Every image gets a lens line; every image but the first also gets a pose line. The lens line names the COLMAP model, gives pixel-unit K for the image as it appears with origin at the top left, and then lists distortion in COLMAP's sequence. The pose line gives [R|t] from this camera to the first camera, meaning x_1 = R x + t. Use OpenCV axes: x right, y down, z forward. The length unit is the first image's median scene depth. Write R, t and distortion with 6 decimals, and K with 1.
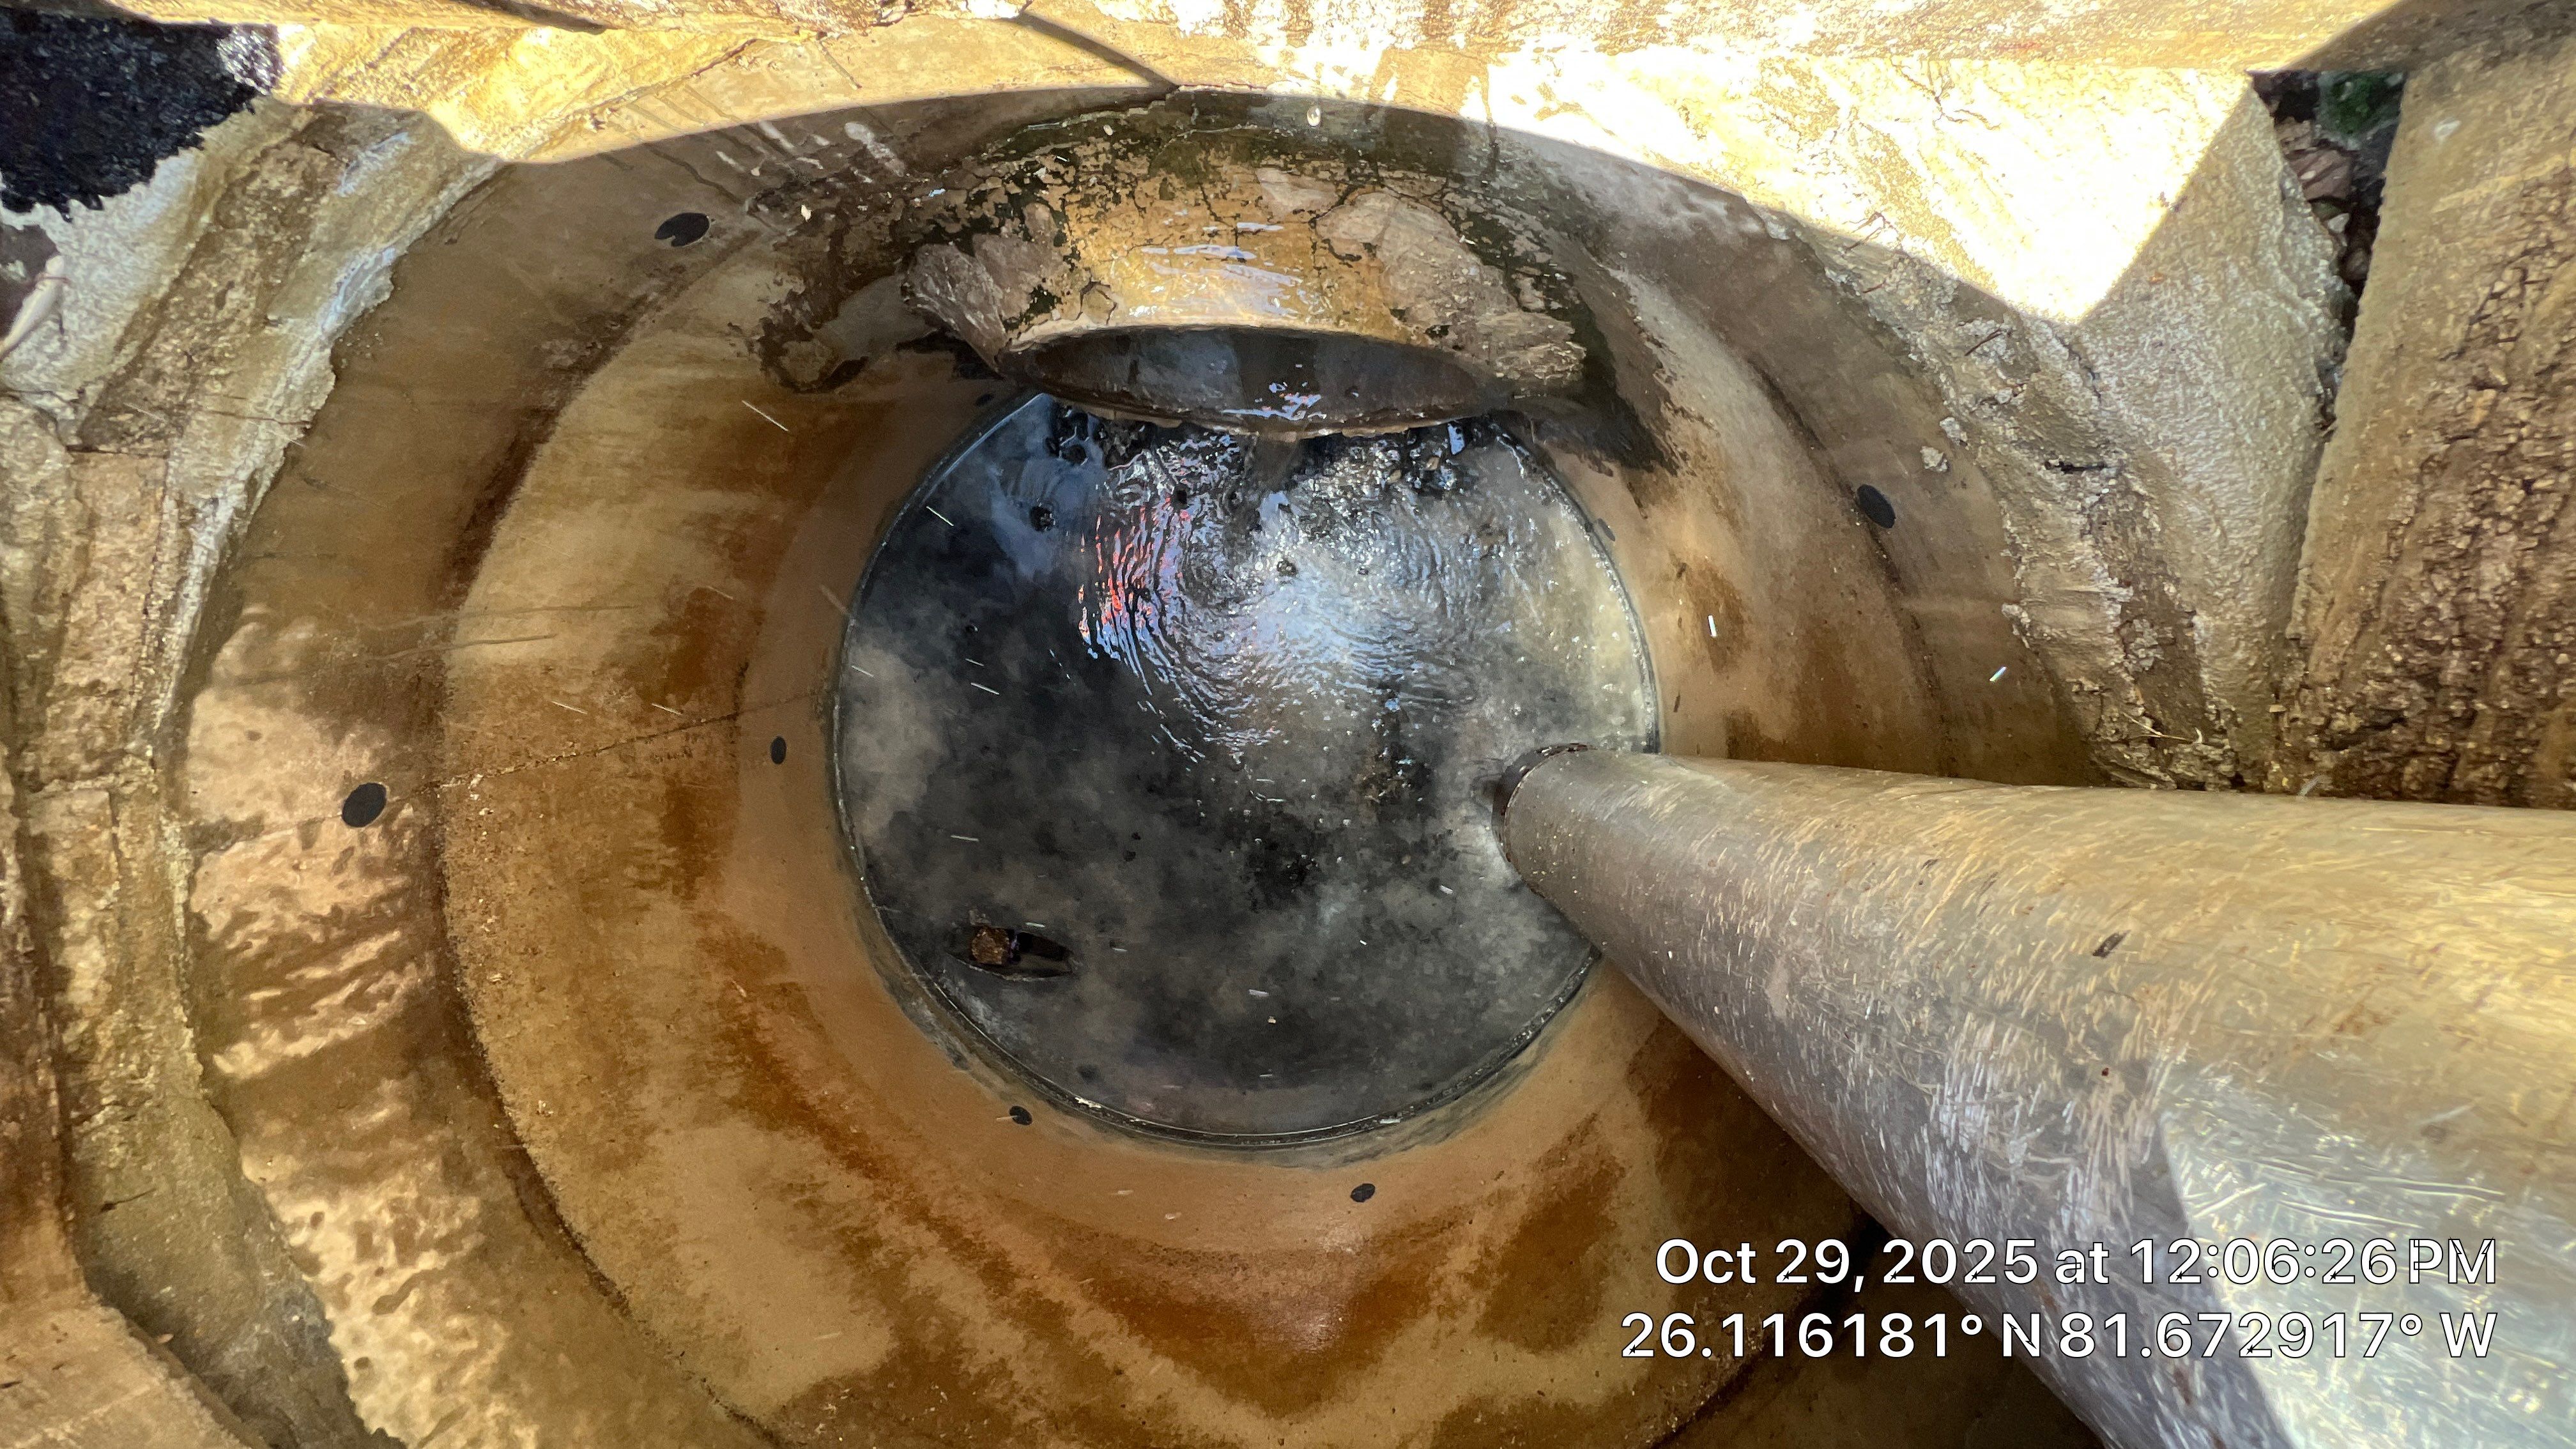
lens RADIAL K [[1035.0, 0, 1288.0], [0, 1035.0, 724.5], [0, 0, 1]] dist [-0.002353, 0.000515]
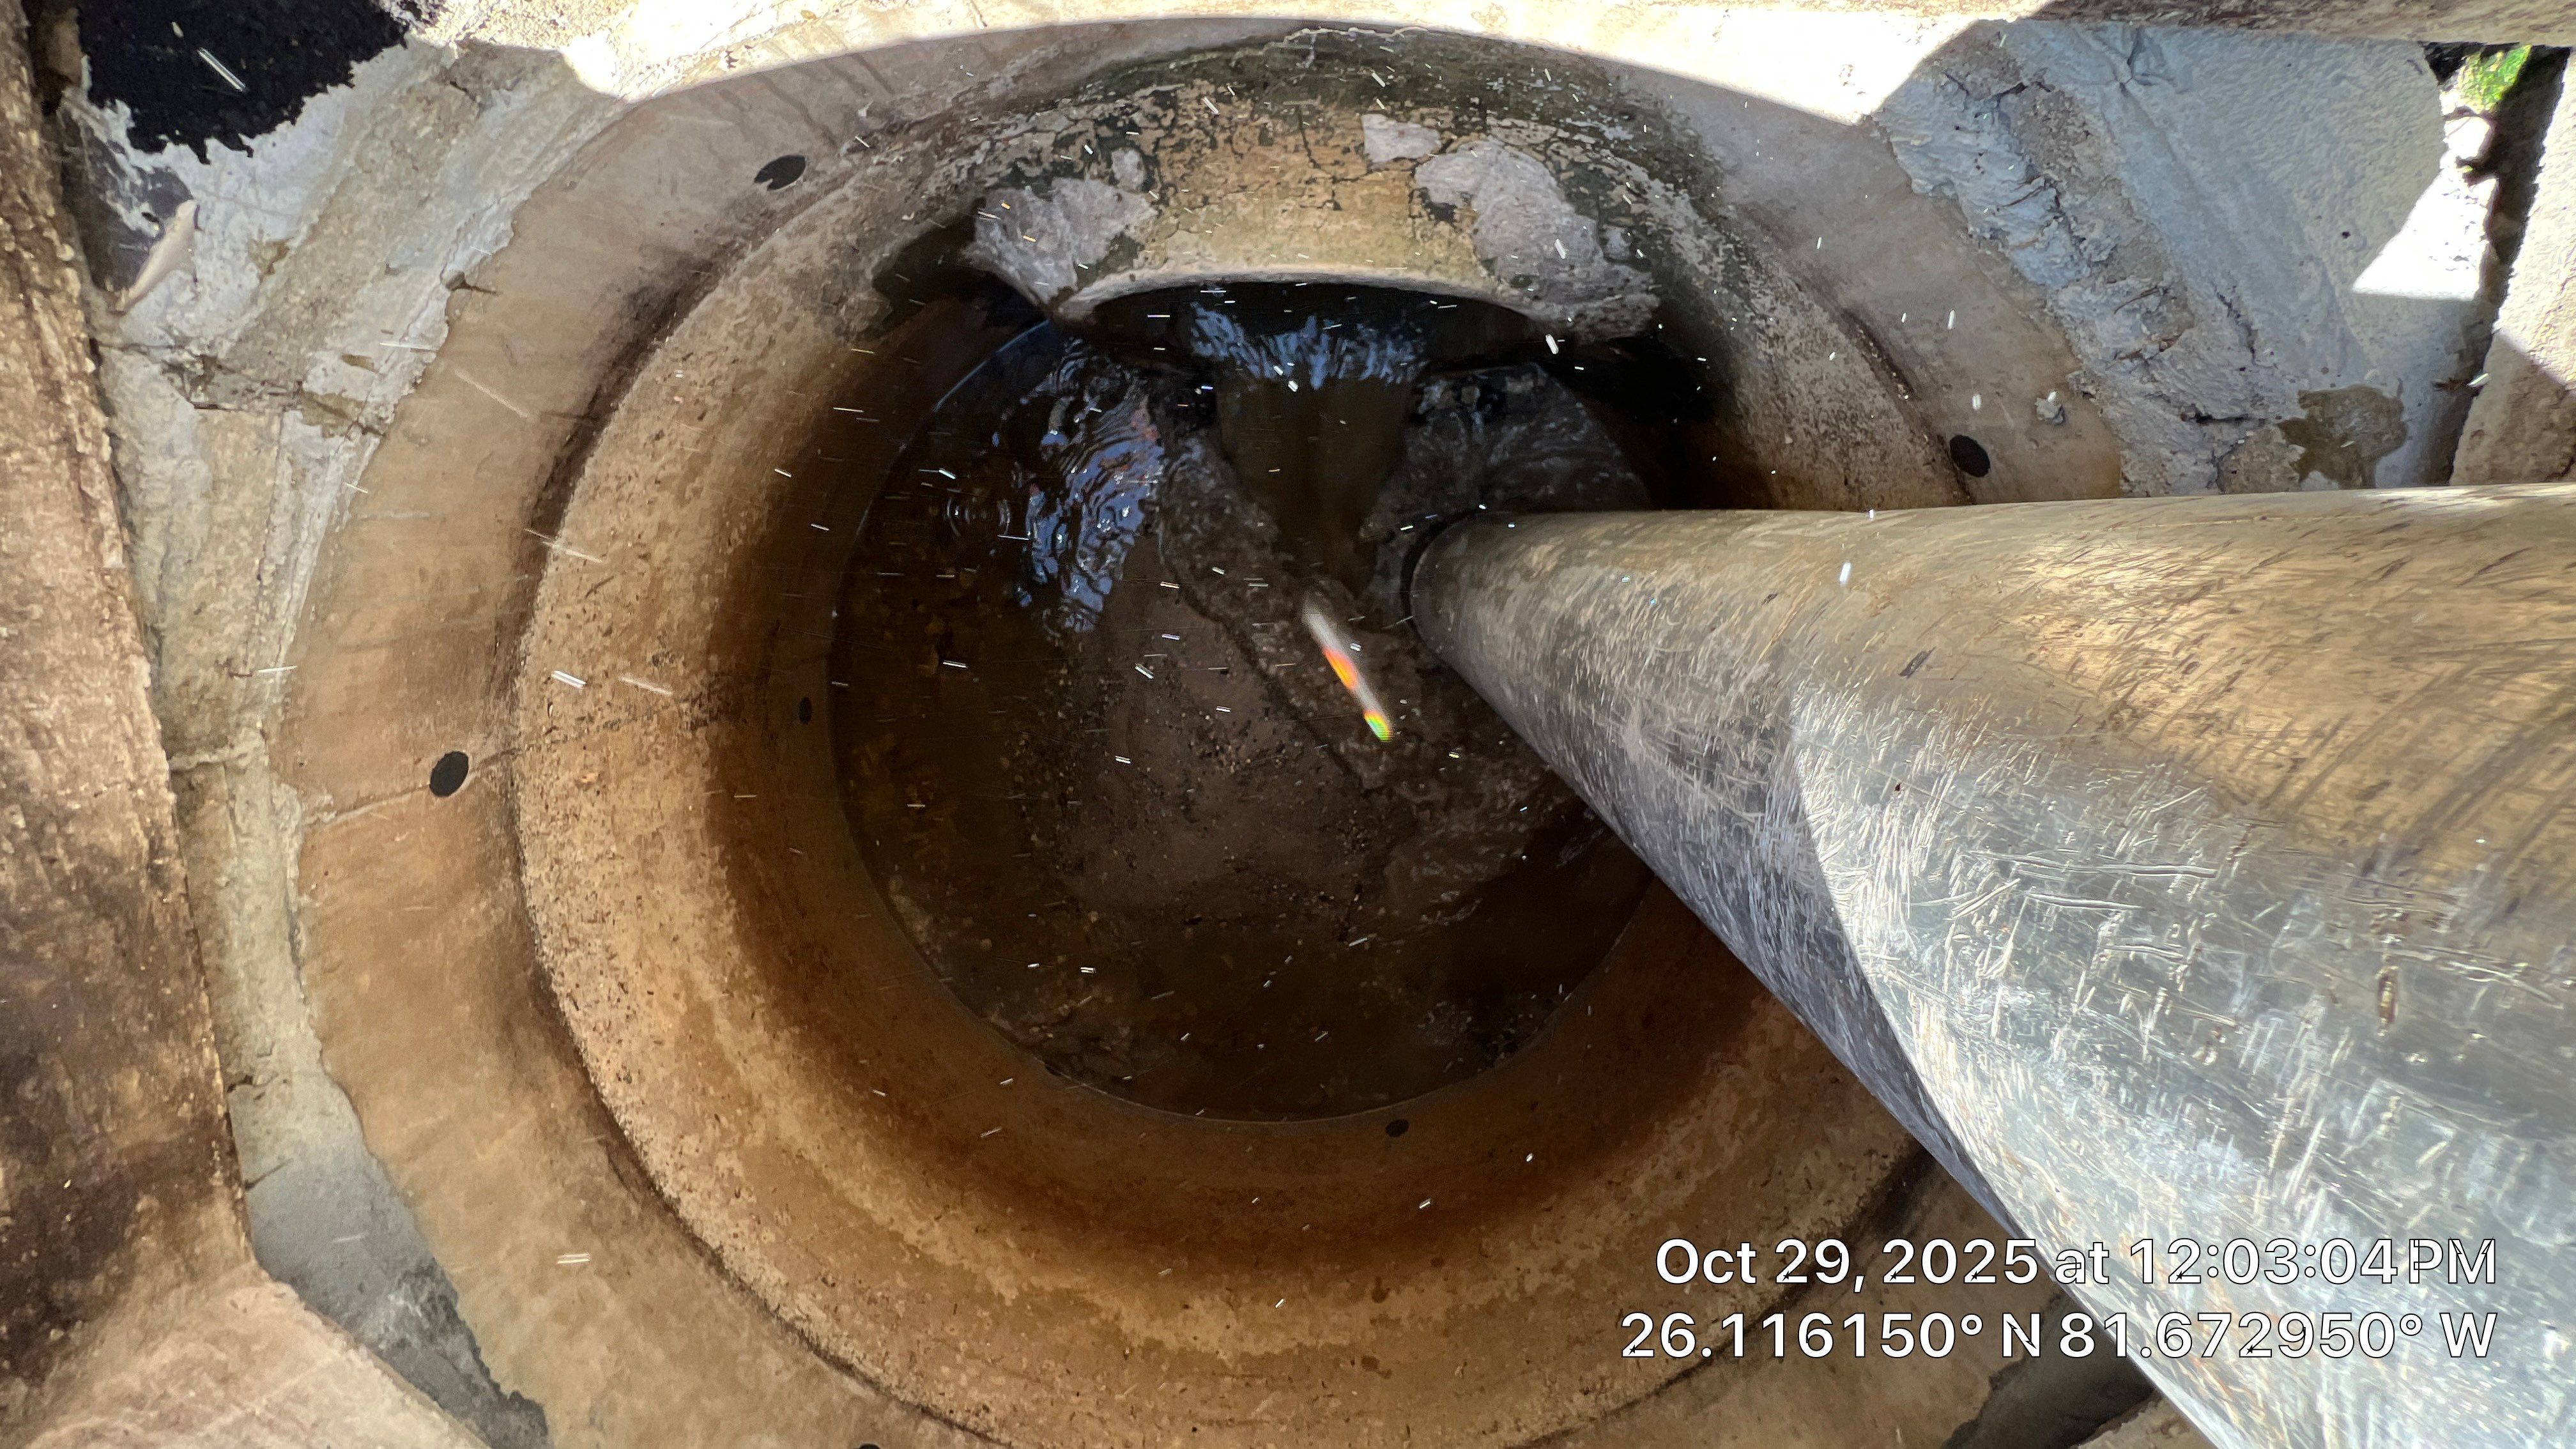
lens RADIAL K [[1035.0, 0, 1288.0], [0, 1035.0, 724.5], [0, 0, 1]] dist [-0.002353, 0.000515]
pose [[0.998307, -0.019779, 0.054696, -0.165682], [0.017123, 0.998671, 0.048606, -0.002415], [-0.055585, -0.047588, 0.997319, -0.013424]]
